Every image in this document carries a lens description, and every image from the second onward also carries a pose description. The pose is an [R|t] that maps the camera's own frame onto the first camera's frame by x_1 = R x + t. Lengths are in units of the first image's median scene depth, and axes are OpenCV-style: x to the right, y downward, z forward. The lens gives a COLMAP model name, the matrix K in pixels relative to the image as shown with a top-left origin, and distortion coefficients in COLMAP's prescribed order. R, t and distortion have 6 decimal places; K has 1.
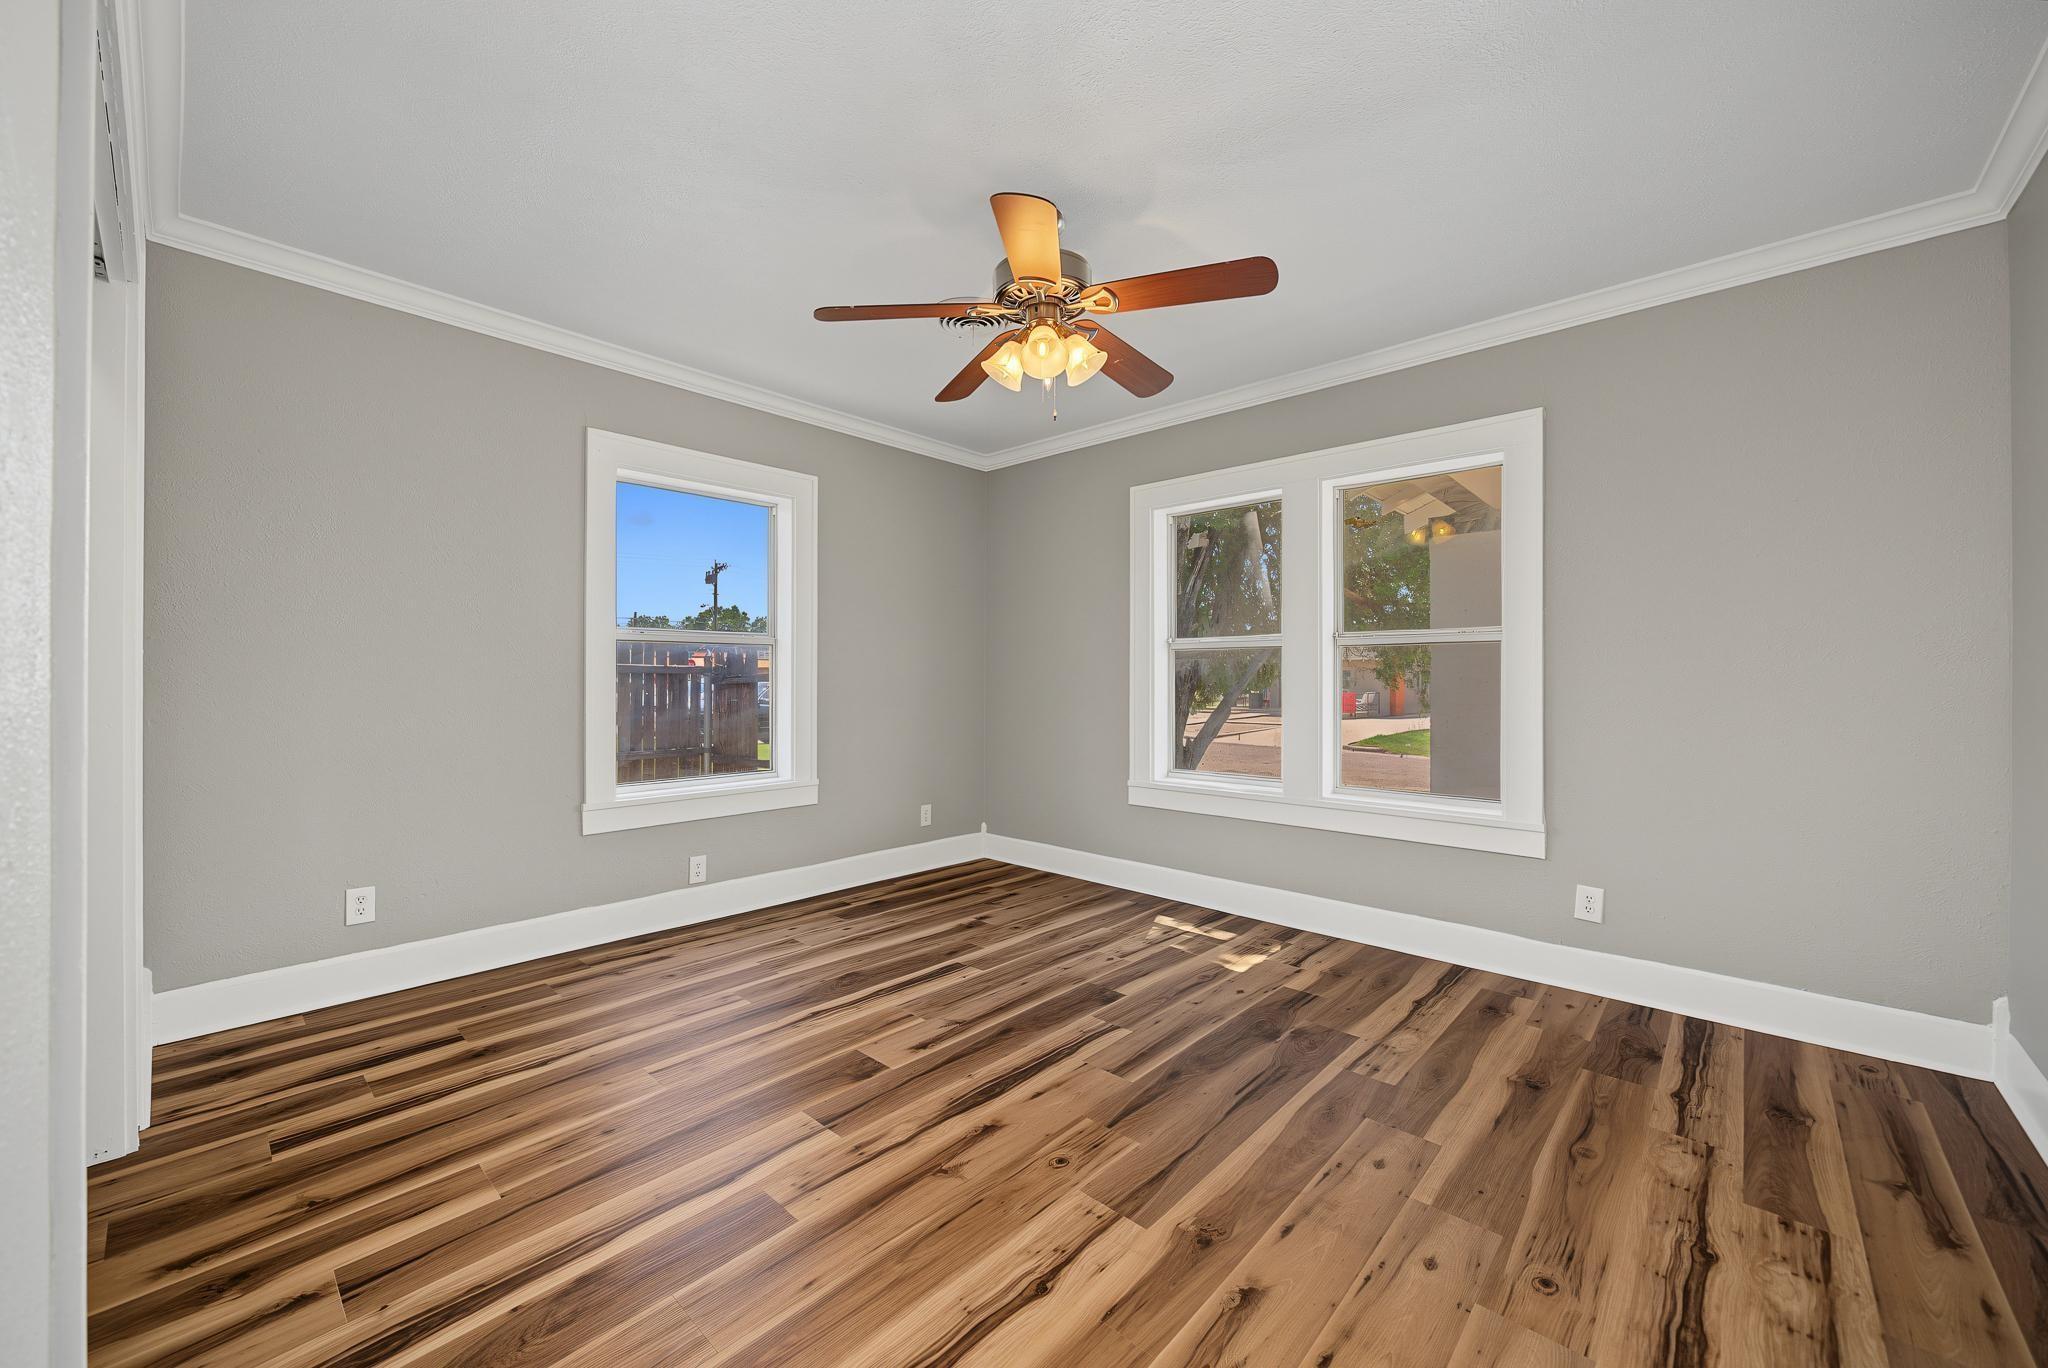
lens RADIAL K [[787.4, 0, 1025.4], [0, 787.4, 678.3], [0, 0, 1]] dist [-0.000777, -0.000088]
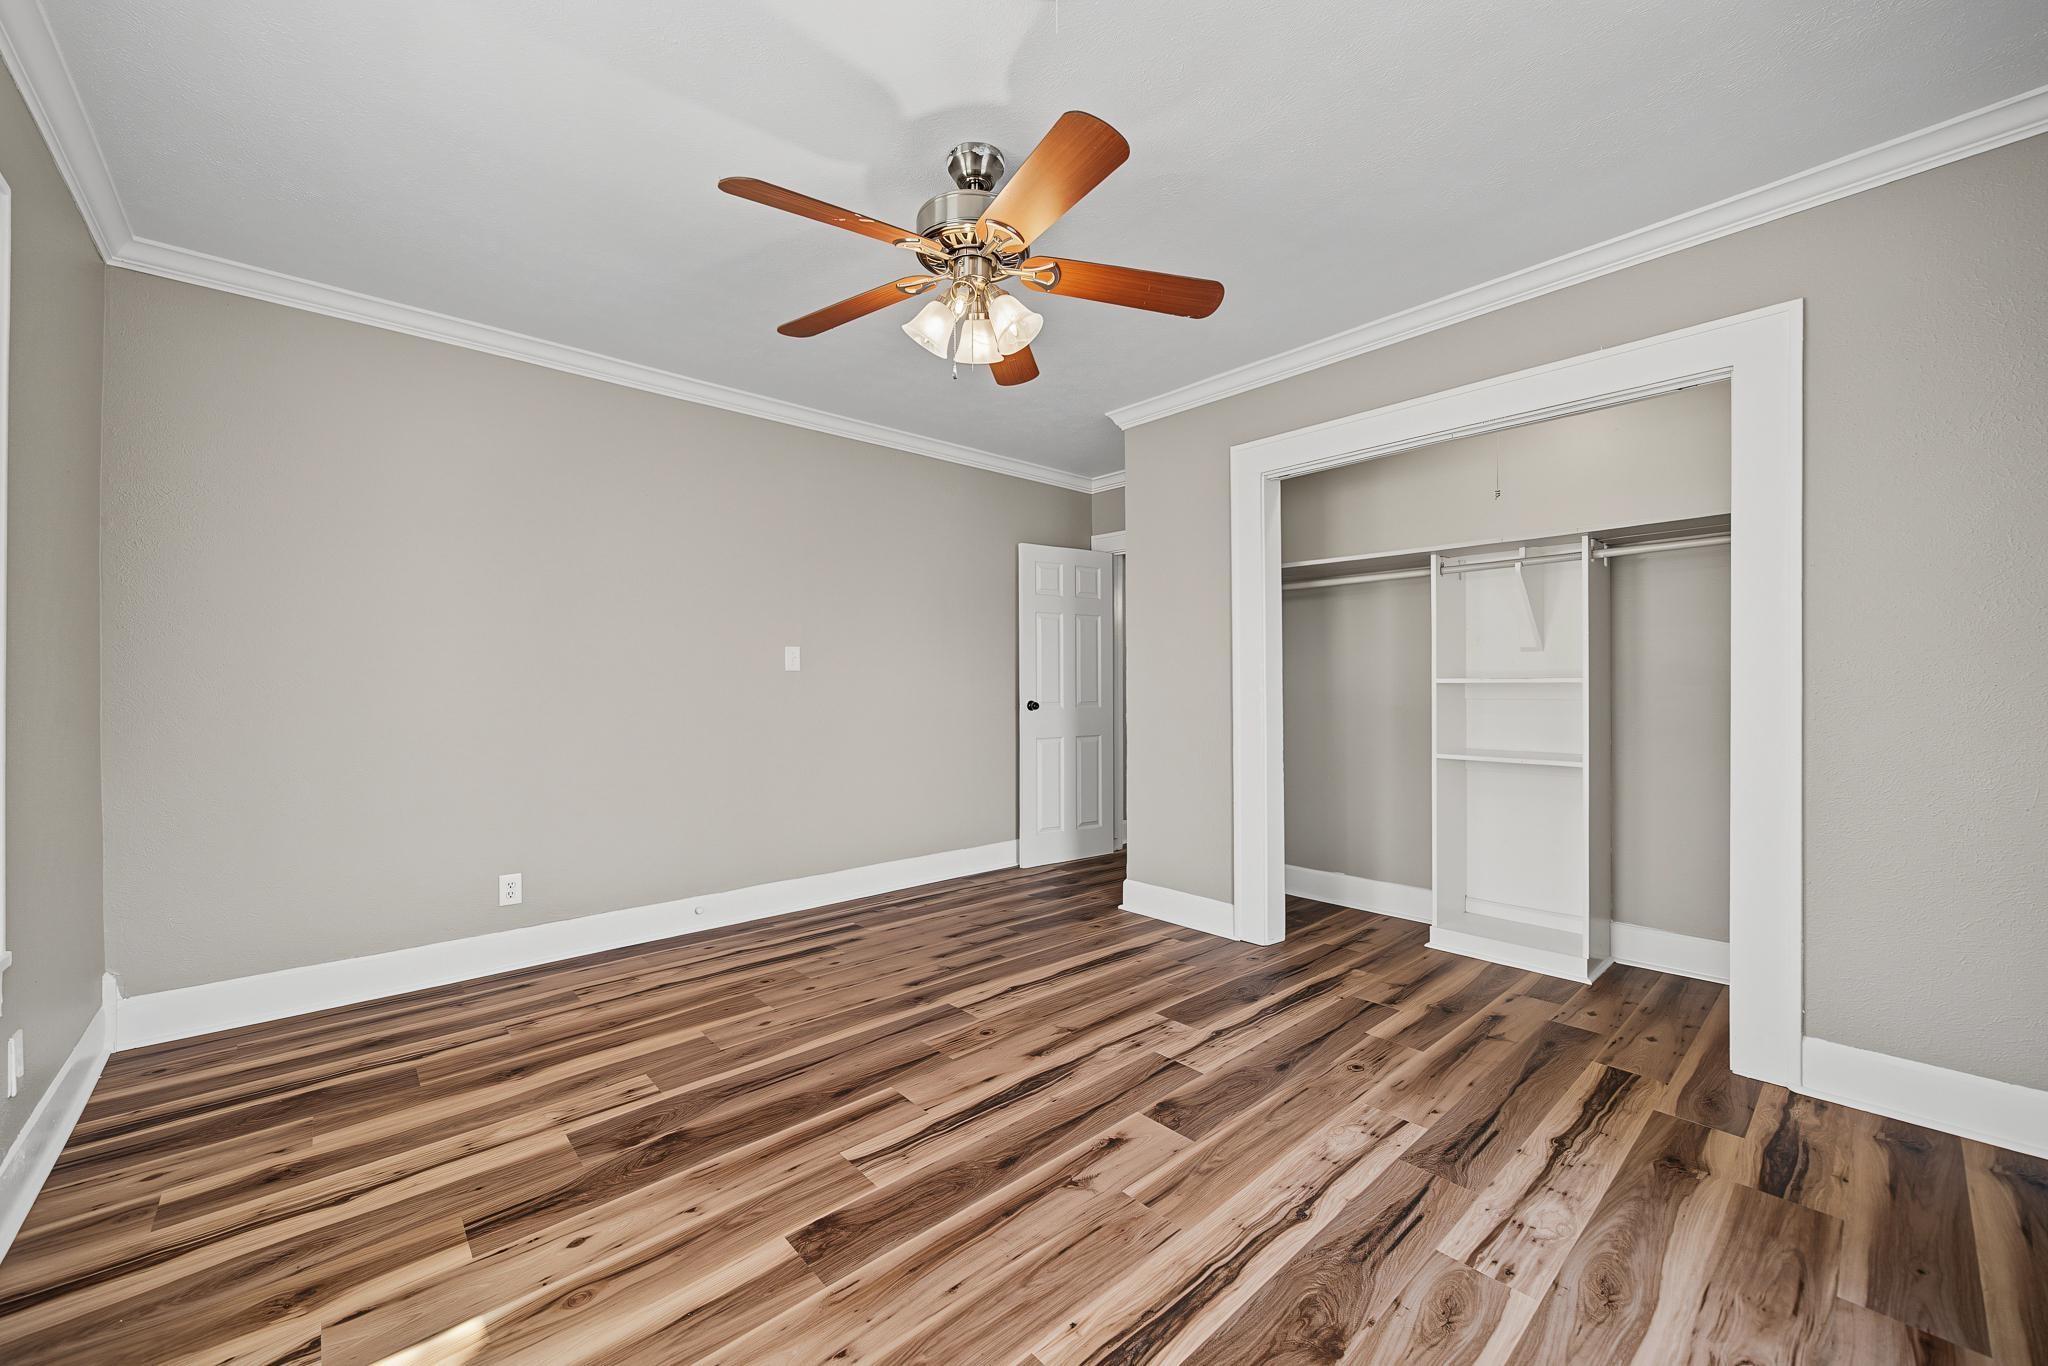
lens RADIAL K [[787.4, 0, 1022.1], [0, 787.4, 682.3], [0, 0, 1]] dist [-0.000777, -0.000088]
pose [[-0.995605, -0.004172, 0.093554, -0.120192], [-0.004056, 0.999991, 0.001429, -0.003653], [-0.093559, 0.001043, -0.995613, 1.971650]]
